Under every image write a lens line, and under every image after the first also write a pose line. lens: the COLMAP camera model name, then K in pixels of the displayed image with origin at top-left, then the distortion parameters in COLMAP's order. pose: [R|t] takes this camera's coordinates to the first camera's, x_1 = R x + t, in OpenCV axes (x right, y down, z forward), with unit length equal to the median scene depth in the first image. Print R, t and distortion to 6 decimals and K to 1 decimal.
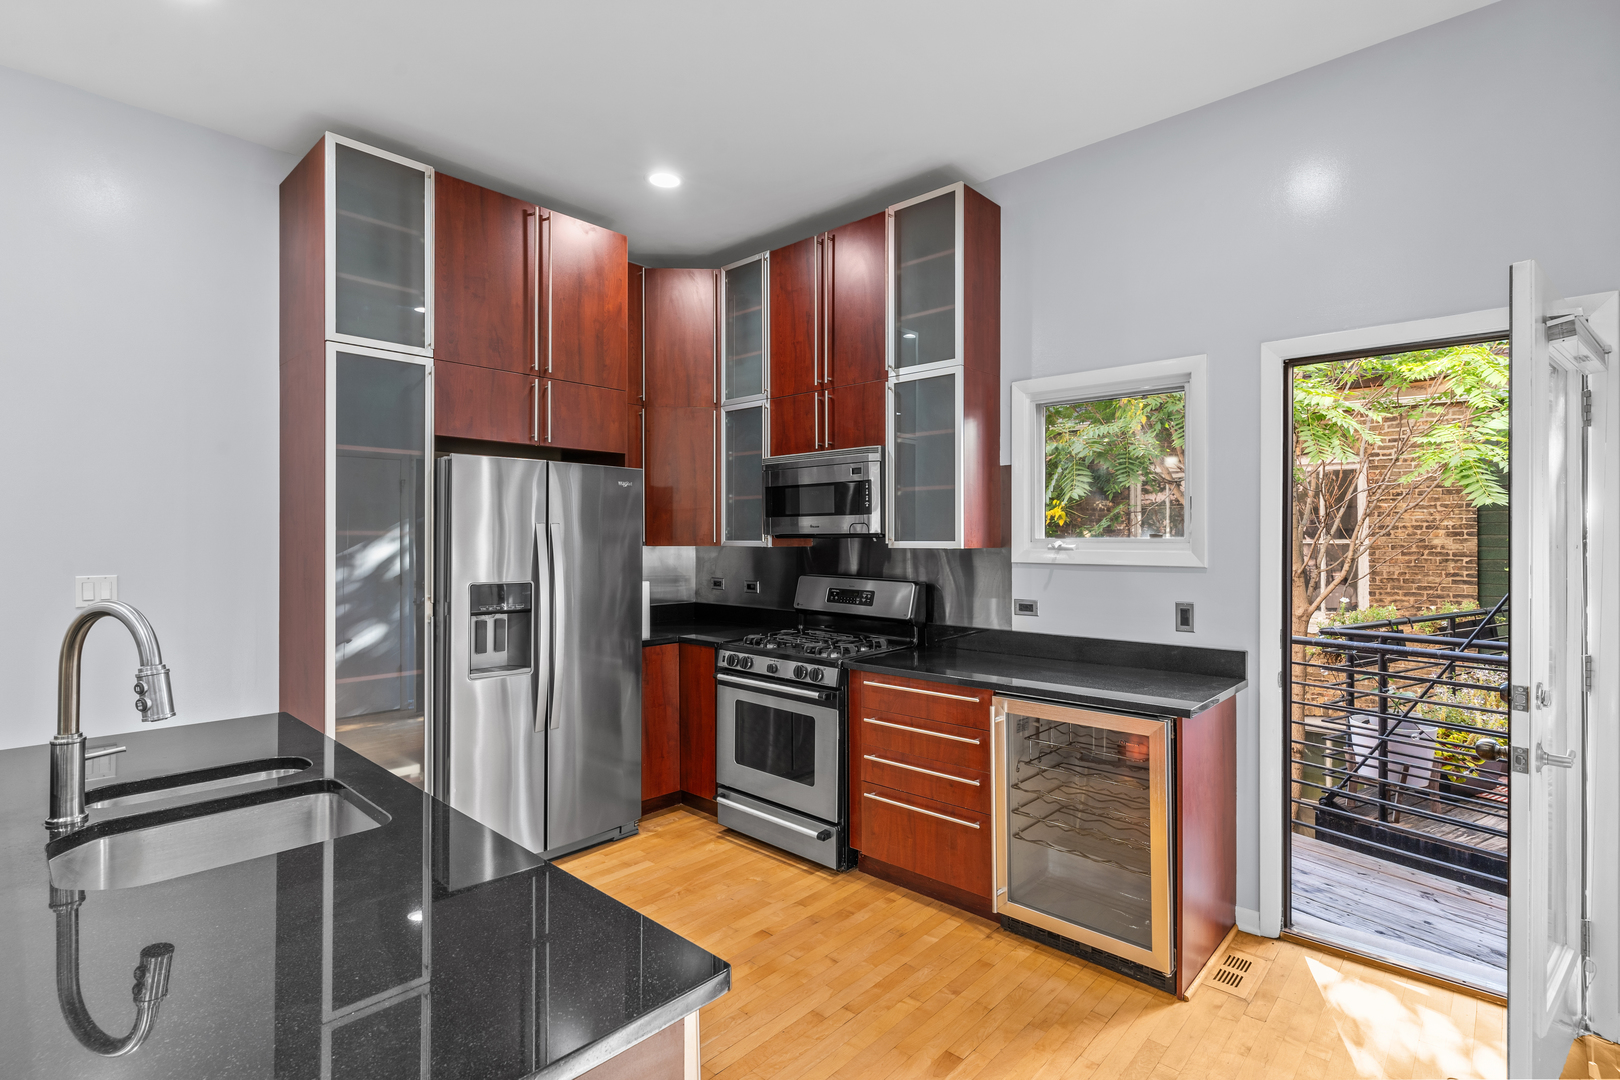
lens RADIAL K [[774.0, 0, 810.0], [0, 774.0, 540.0], [0, 0, 1]] dist [-0.000305, -0.000724]
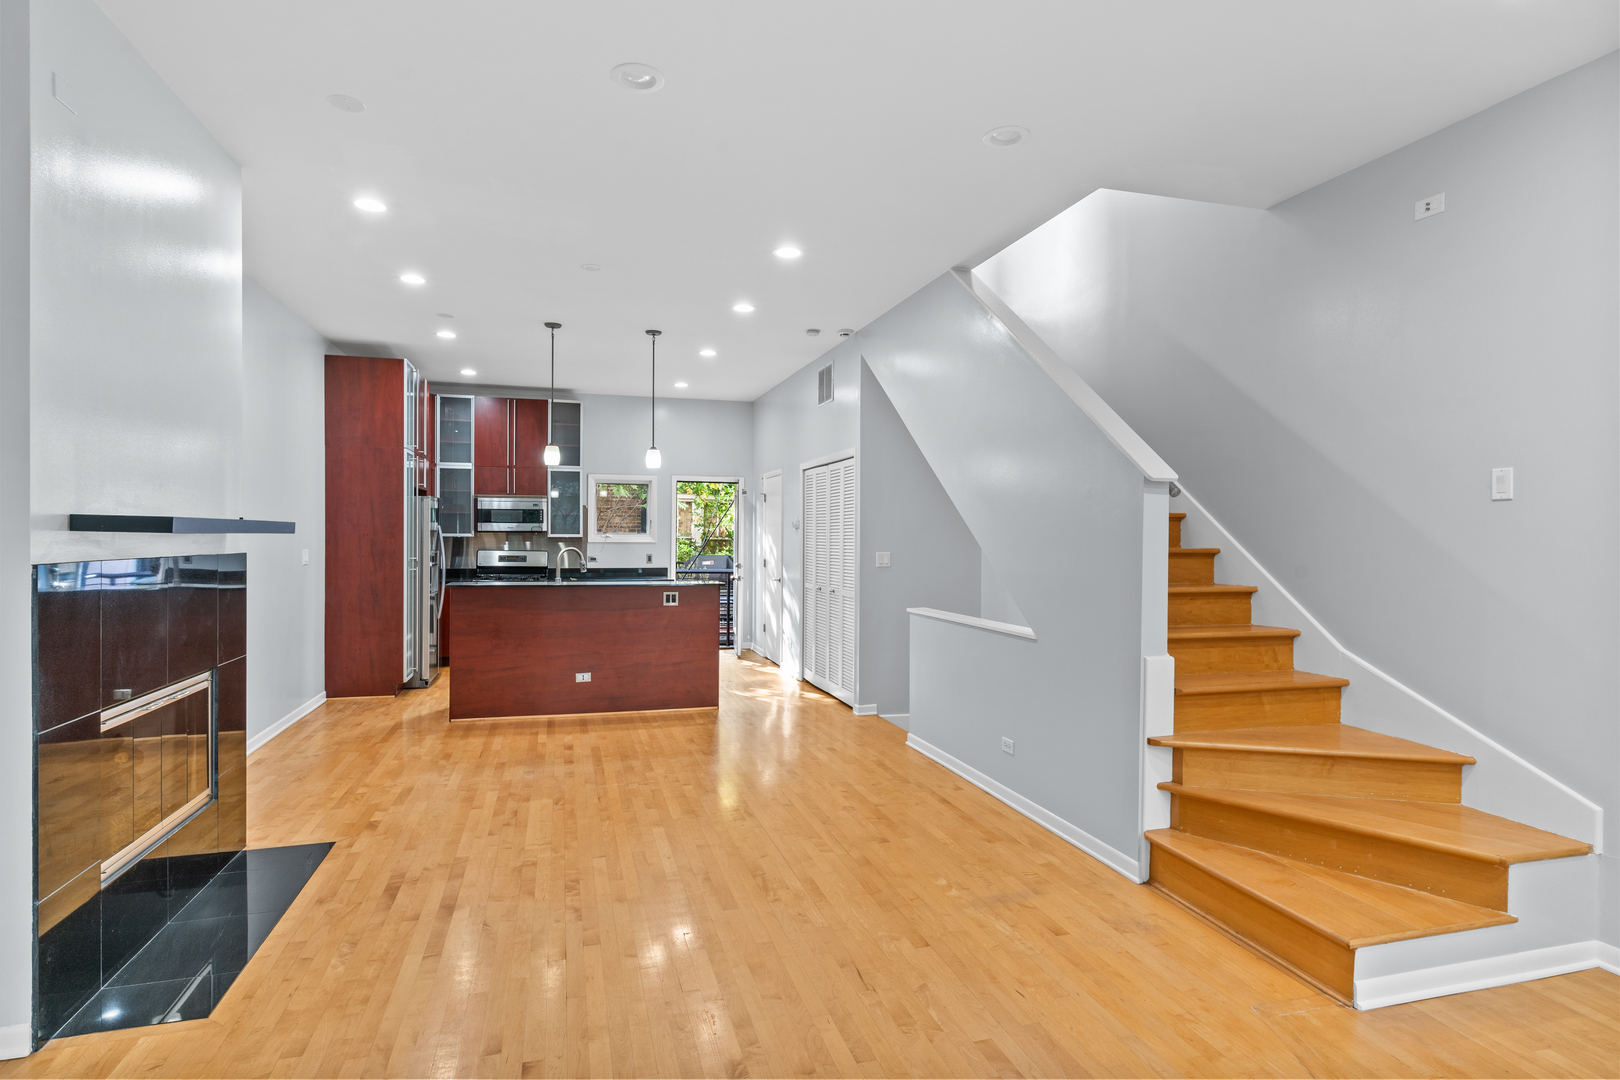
lens RADIAL K [[849.2, 0, 812.5], [0, 849.2, 543.6], [0, 0, 1]] dist [-0.002266, -0.000490]
pose [[0.512537, -0.006851, 0.858638, -1.800137], [-0.004960, 0.999928, 0.010939, -0.001937], [-0.858651, -0.009866, 0.512466, -1.123030]]
